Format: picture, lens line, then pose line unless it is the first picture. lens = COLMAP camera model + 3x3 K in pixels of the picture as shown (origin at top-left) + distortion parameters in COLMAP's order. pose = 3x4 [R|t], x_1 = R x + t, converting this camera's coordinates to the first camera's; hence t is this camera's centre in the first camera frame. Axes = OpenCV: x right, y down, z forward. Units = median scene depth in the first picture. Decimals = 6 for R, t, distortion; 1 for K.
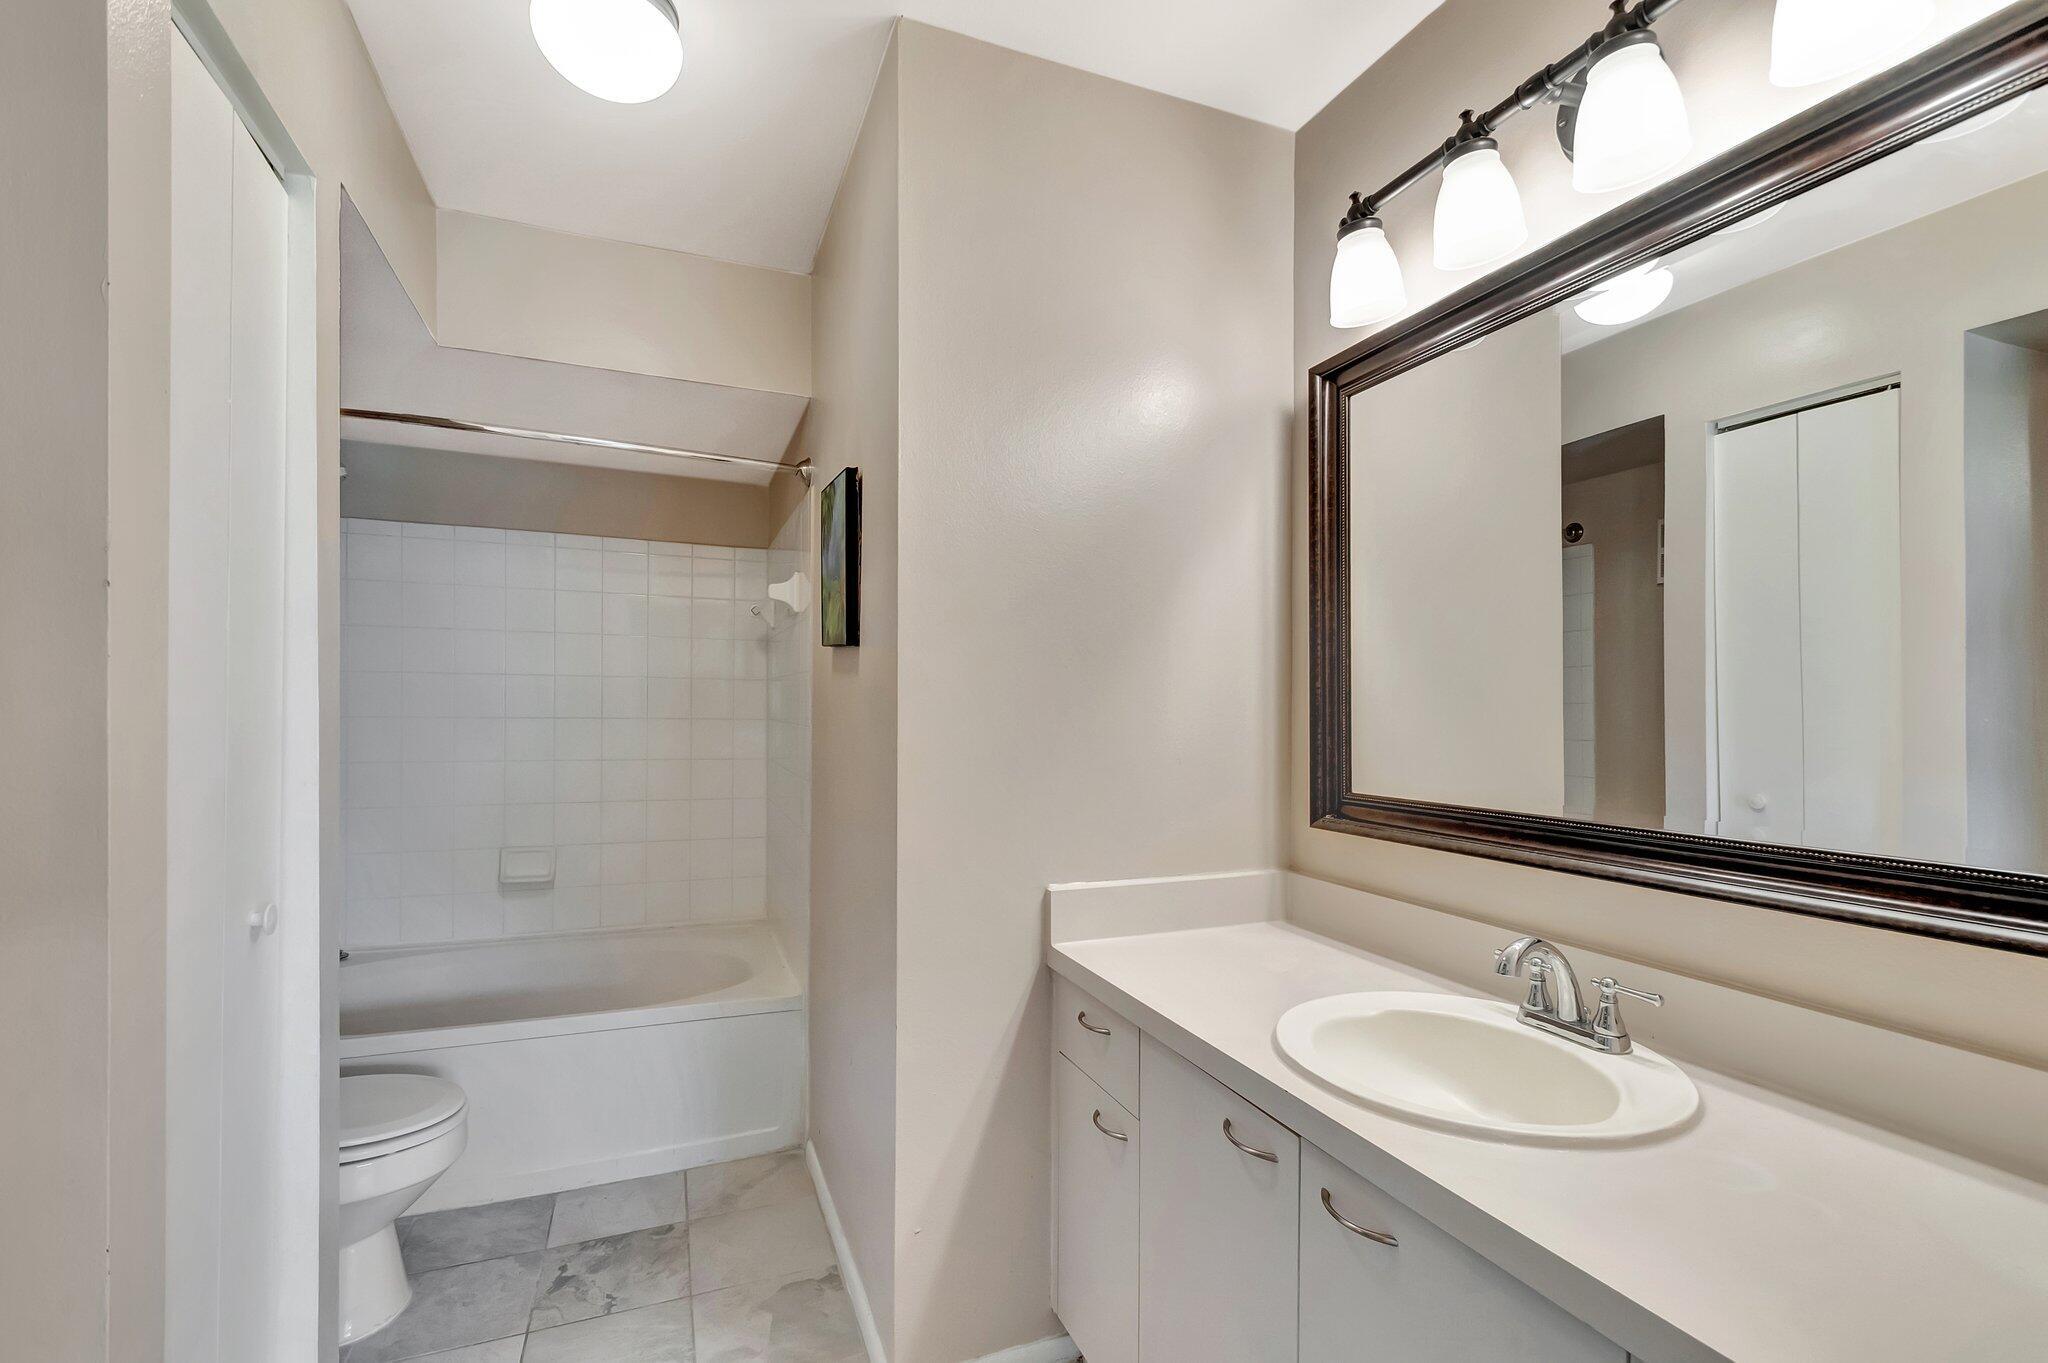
lens RADIAL K [[902.5, 0, 1027.3], [0, 902.5, 711.5], [0, 0, 1]] dist [0.001610, 0.000337]
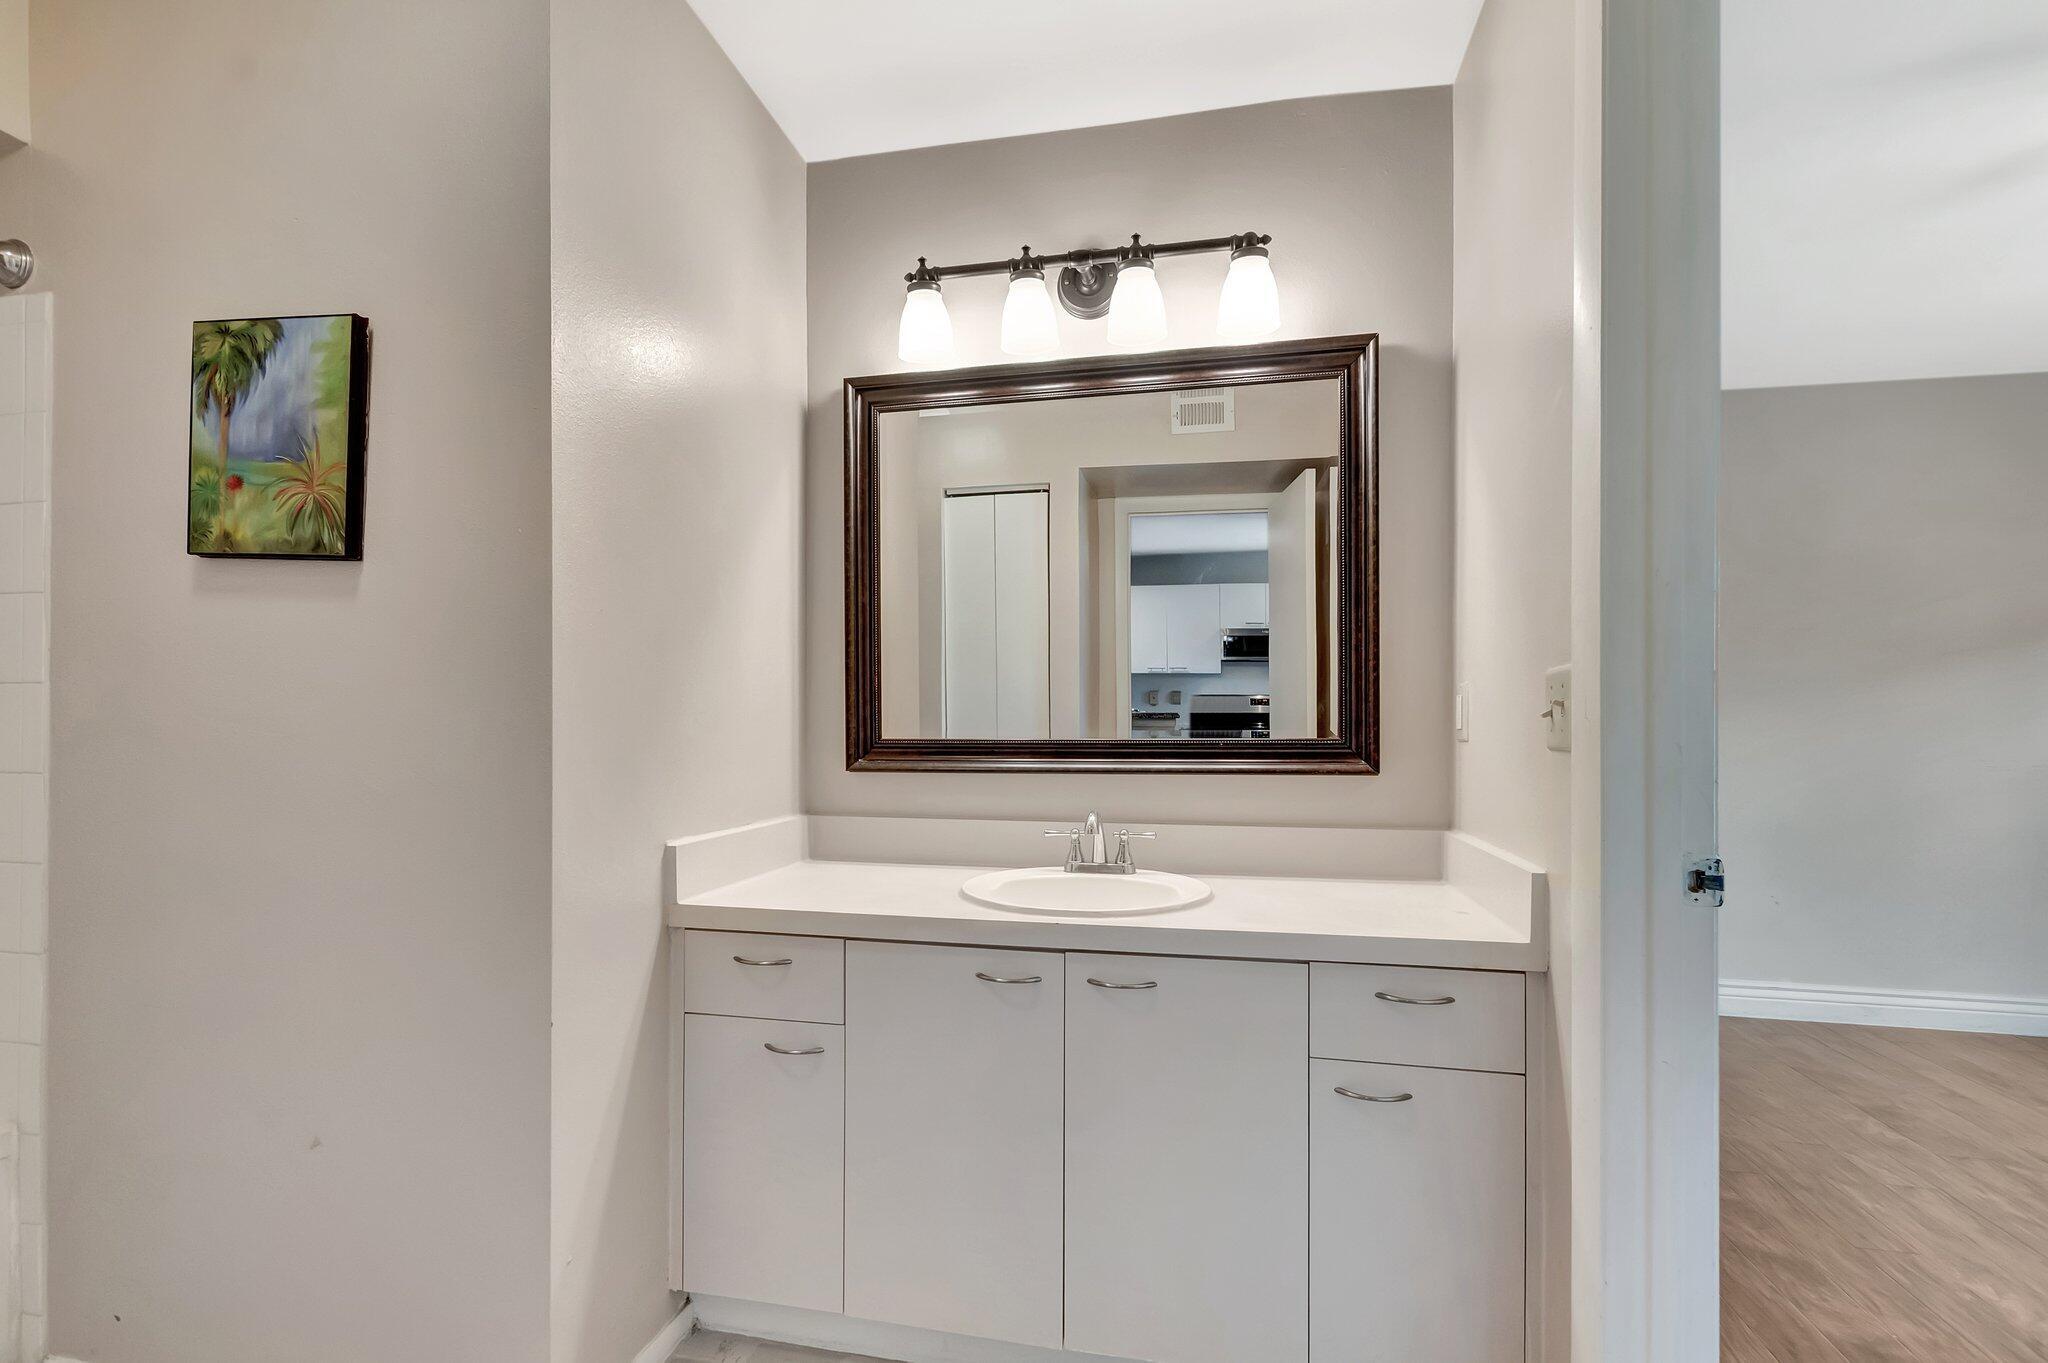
lens RADIAL K [[919.3, 0, 1022.9], [0, 919.3, 708.7], [0, 0, 1]] dist [-0.001324, -0.000515]
pose [[0.566637, 0.009920, 0.823908, -0.544471], [0.001178, 0.999917, -0.012849, 0.064787], [-0.823967, 0.008251, 0.566578, 0.142208]]
